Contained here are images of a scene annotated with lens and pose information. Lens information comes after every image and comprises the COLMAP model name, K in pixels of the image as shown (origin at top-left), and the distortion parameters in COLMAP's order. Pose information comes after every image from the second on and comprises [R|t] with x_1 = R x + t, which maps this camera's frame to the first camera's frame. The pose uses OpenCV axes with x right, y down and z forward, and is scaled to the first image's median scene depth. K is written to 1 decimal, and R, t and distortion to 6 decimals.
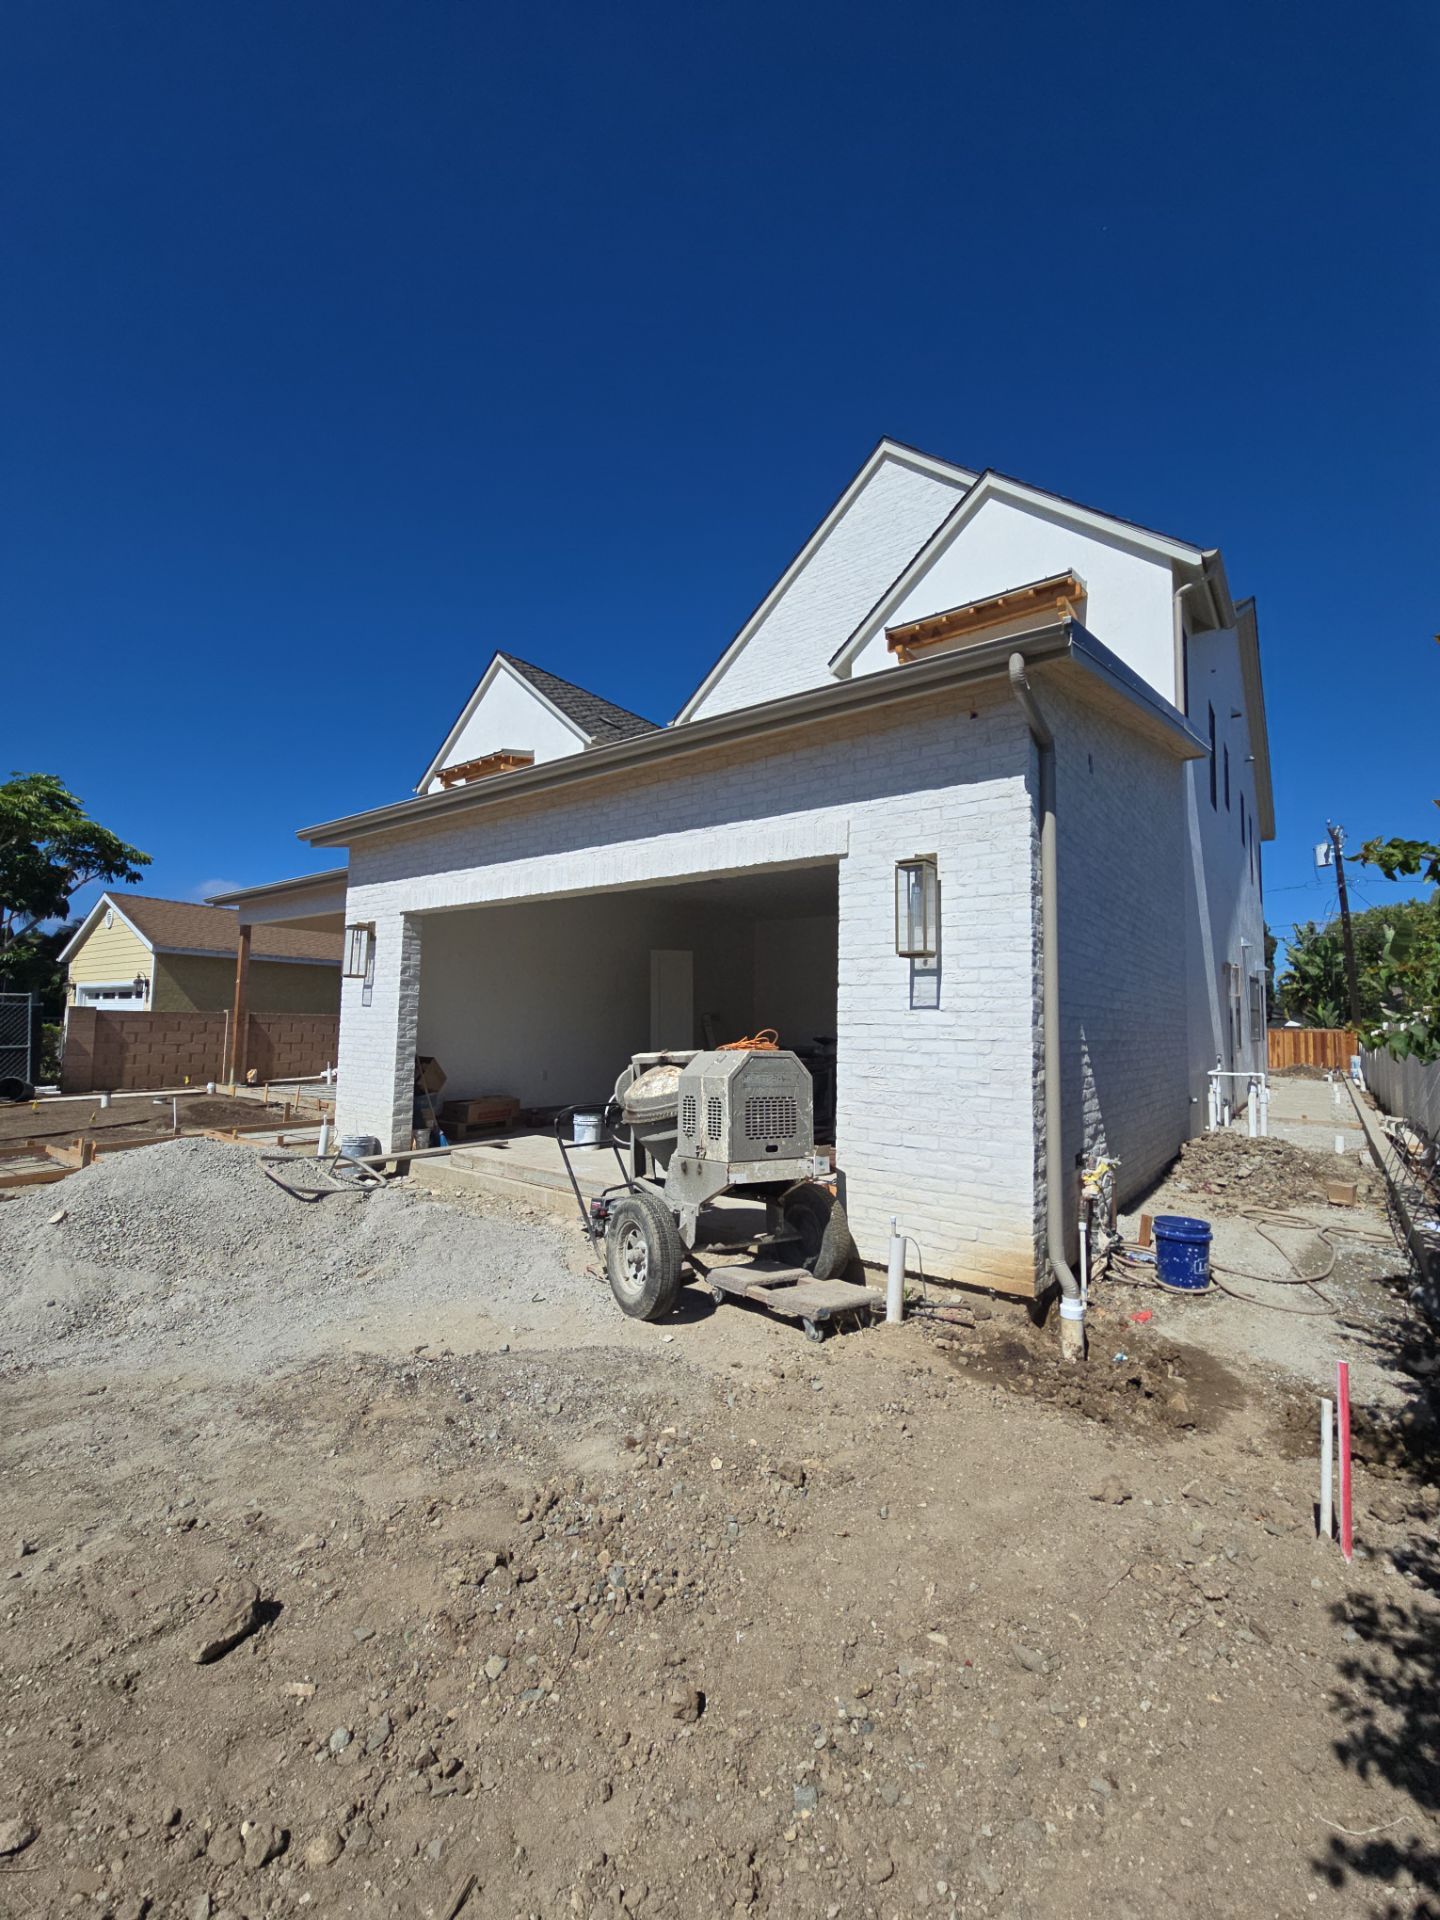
lens RADIAL K [[783.0, 0, 720.0], [0, 783.0, 960.0], [0, 0, 1]] dist [0.000332, 0.000098]
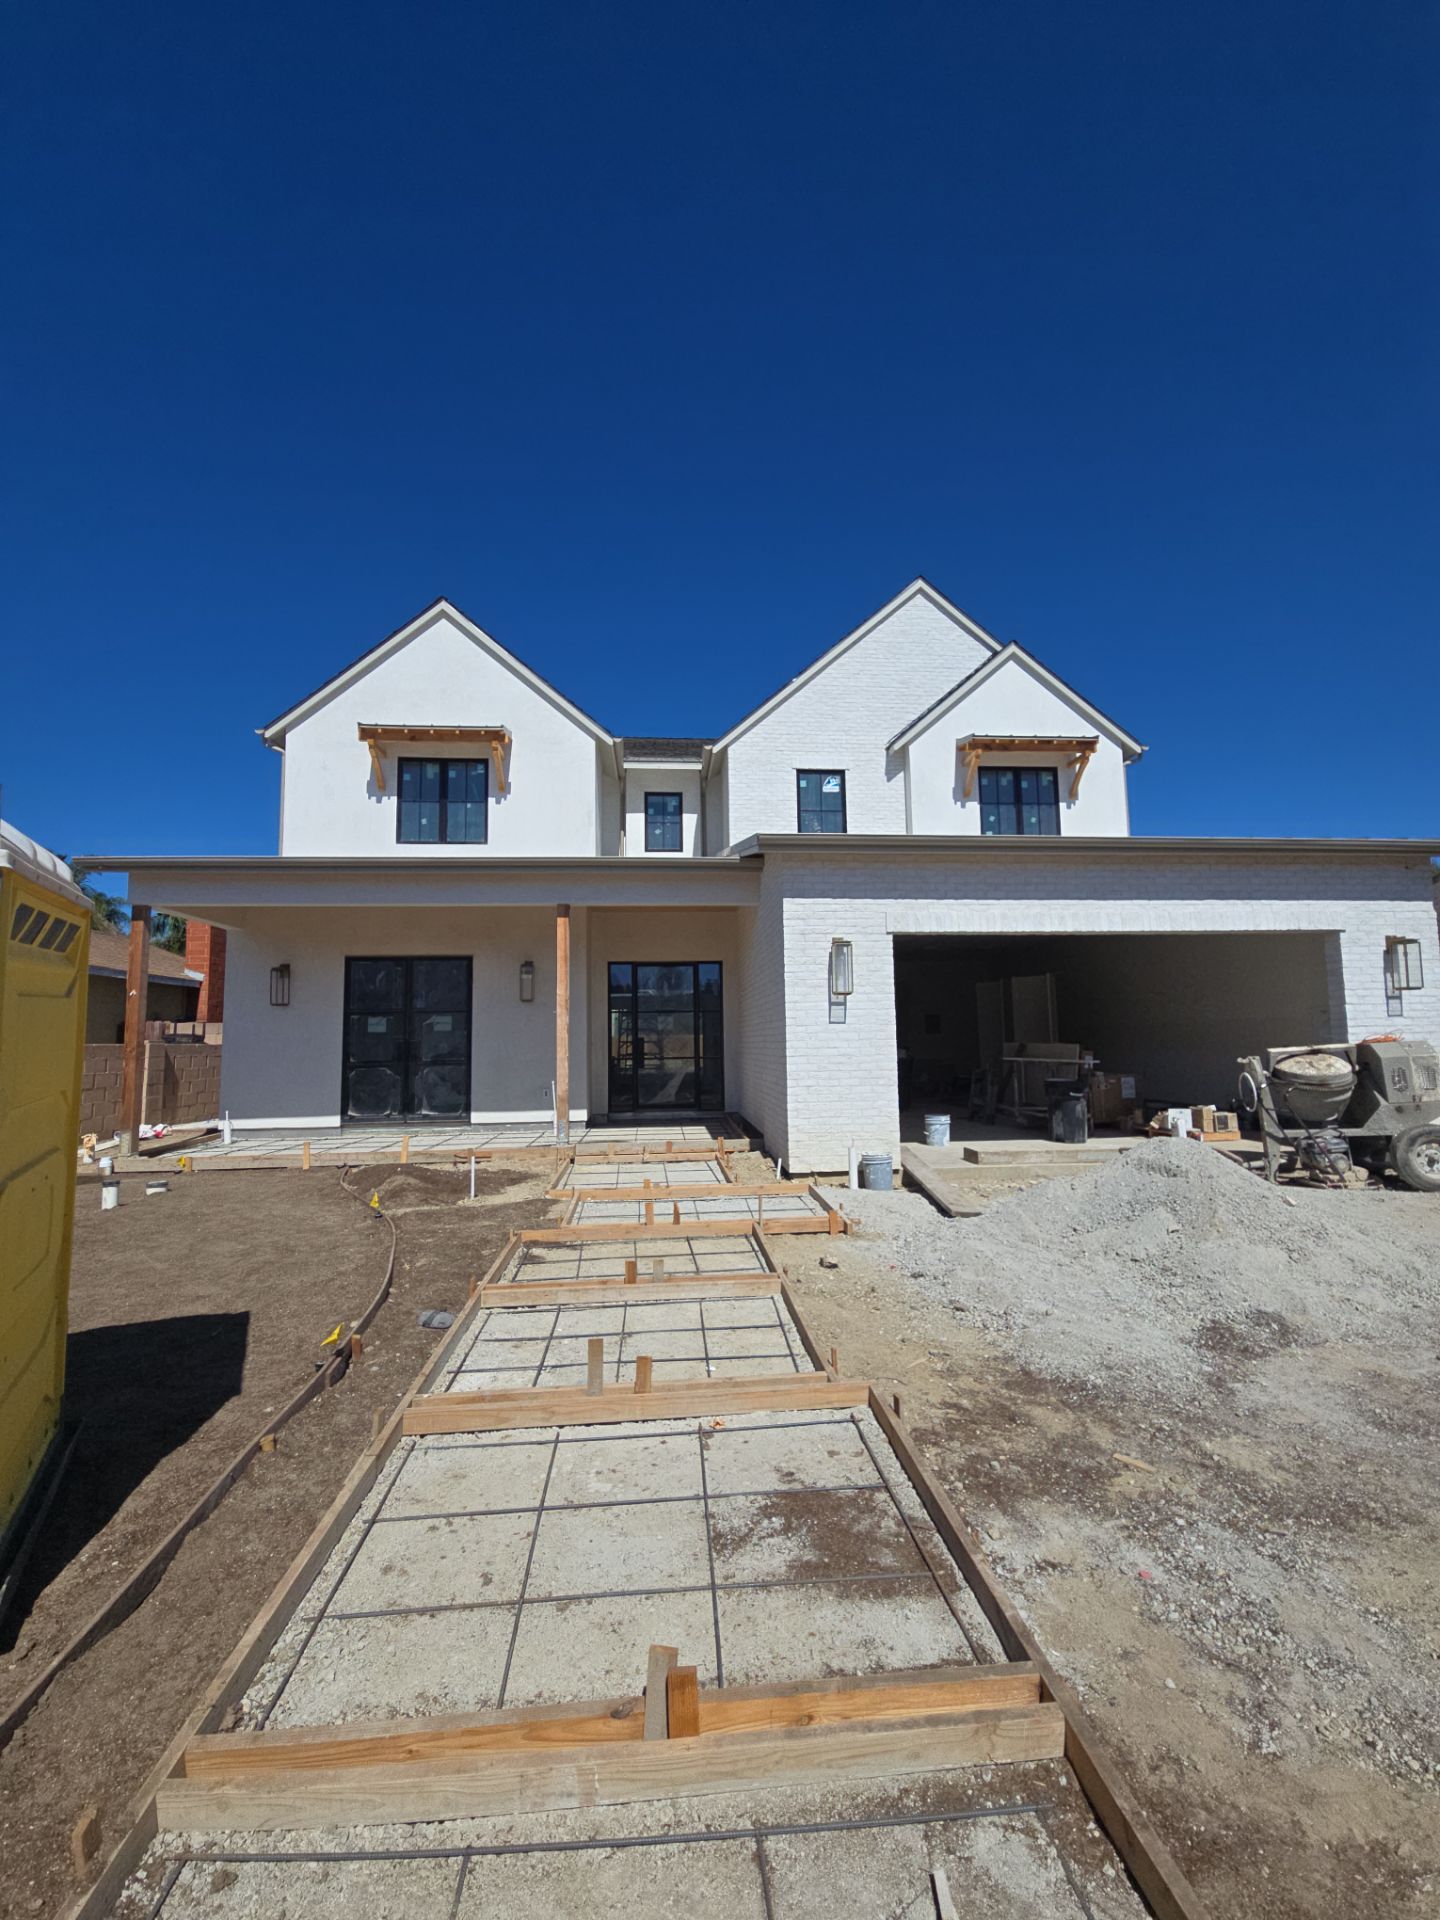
lens RADIAL K [[783.0, 0, 720.0], [0, 783.0, 960.0], [0, 0, 1]] dist [0.000332, 0.000098]
pose [[0.745692, 0.037374, 0.665242, -1.594109], [-0.024868, 0.999291, -0.028266, 0.013502], [-0.665827, 0.004534, 0.746093, 0.478803]]
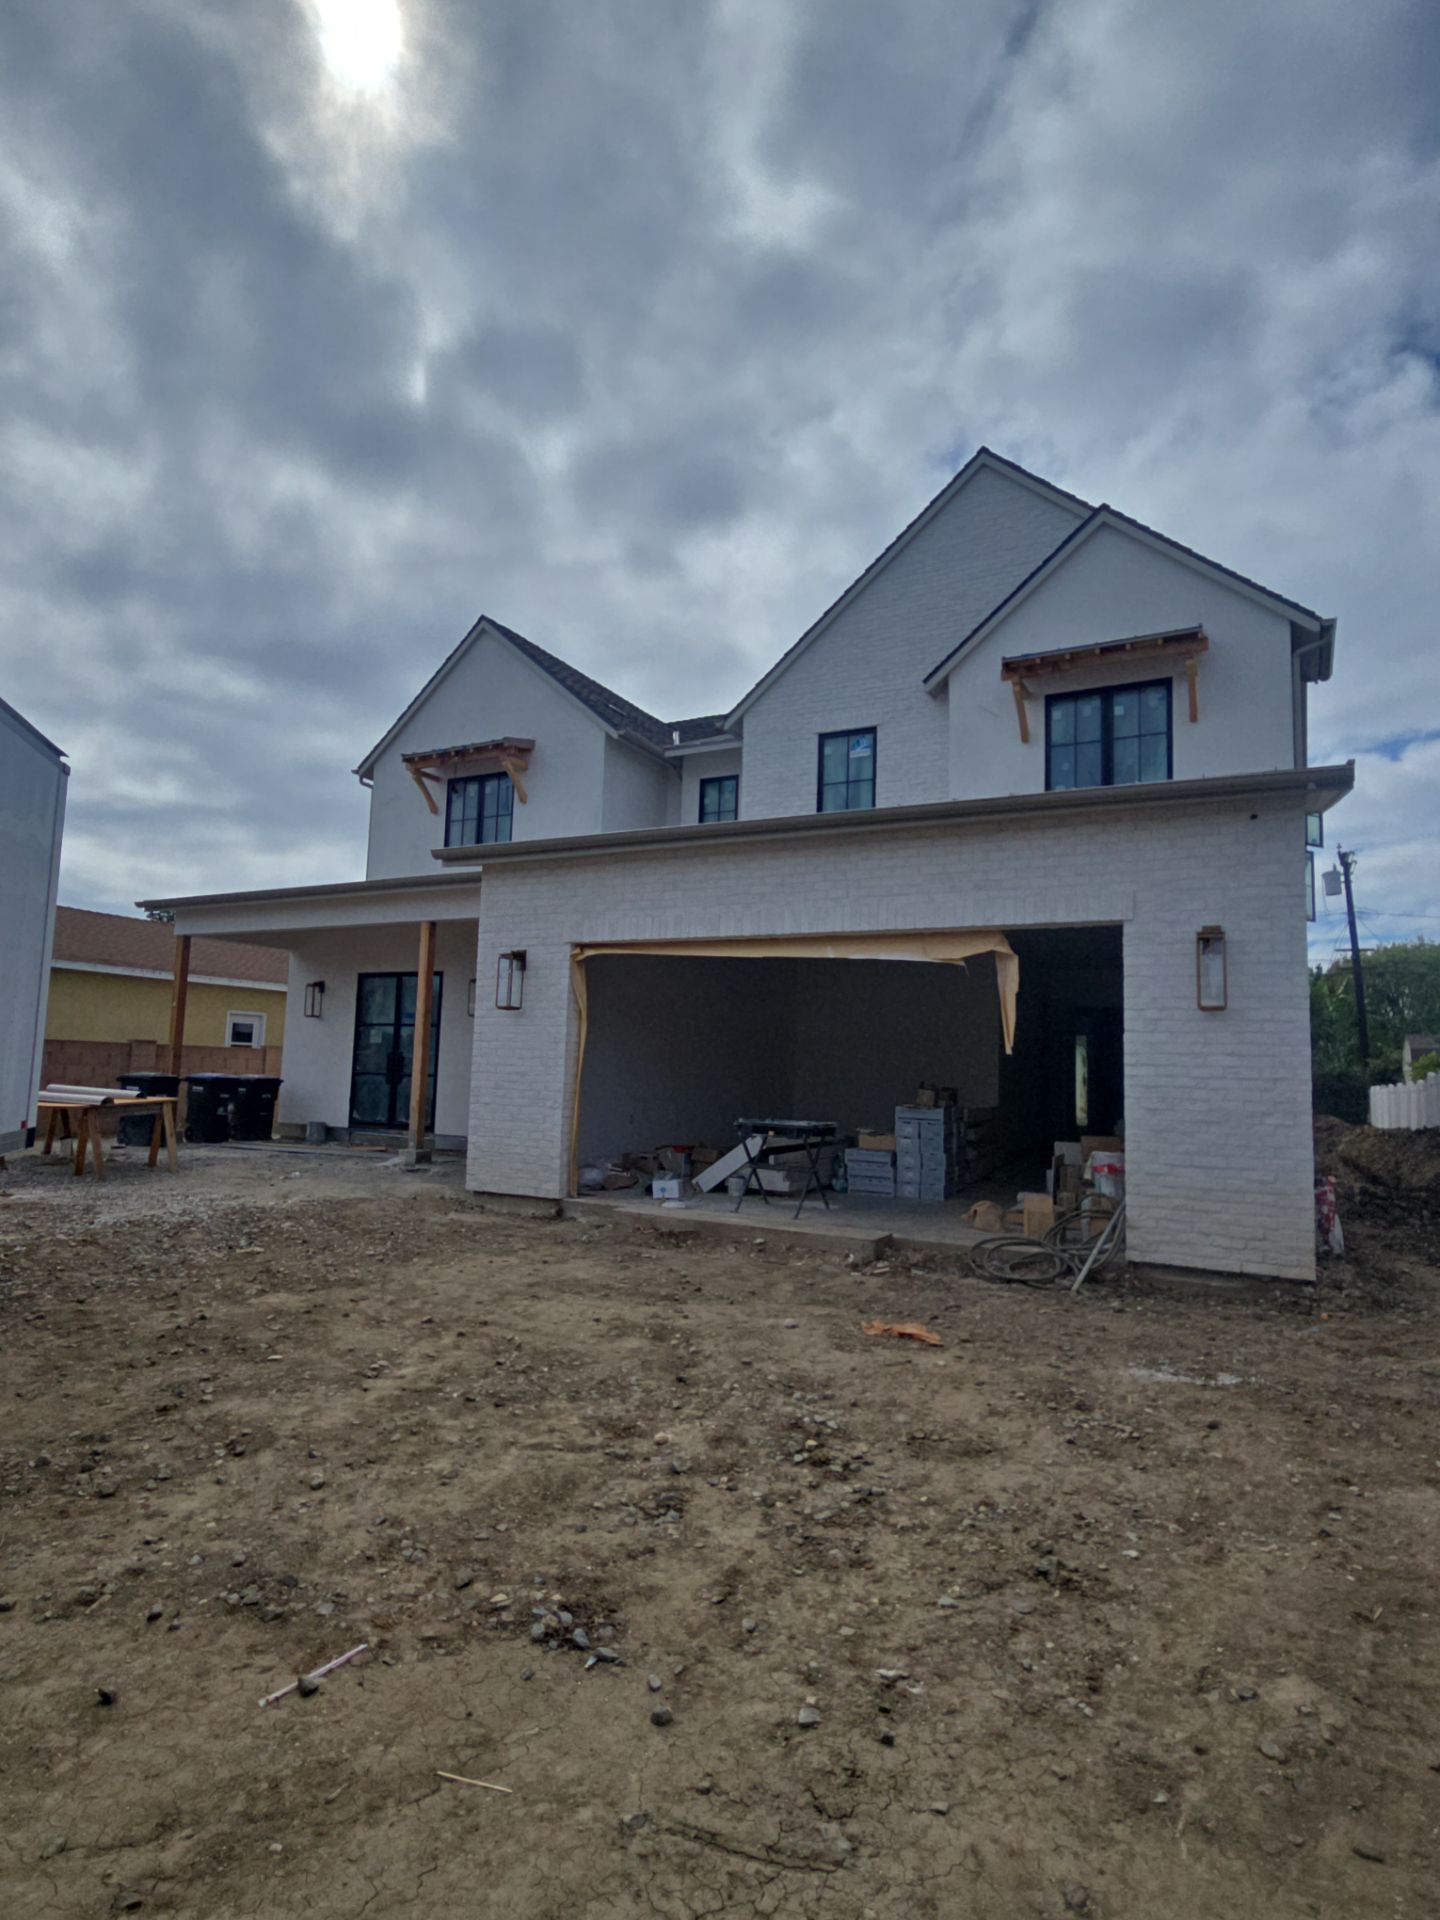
lens RADIAL K [[1041.0, 0, 720.0], [0, 1041.0, 960.0], [0, 0, 1]] dist [0.002384, 0.000335]
pose [[0.987491, 0.025288, 0.155637, -0.533694], [-0.022200, 0.999521, -0.021546, -0.021615], [-0.156108, 0.017821, 0.987579, -0.349245]]
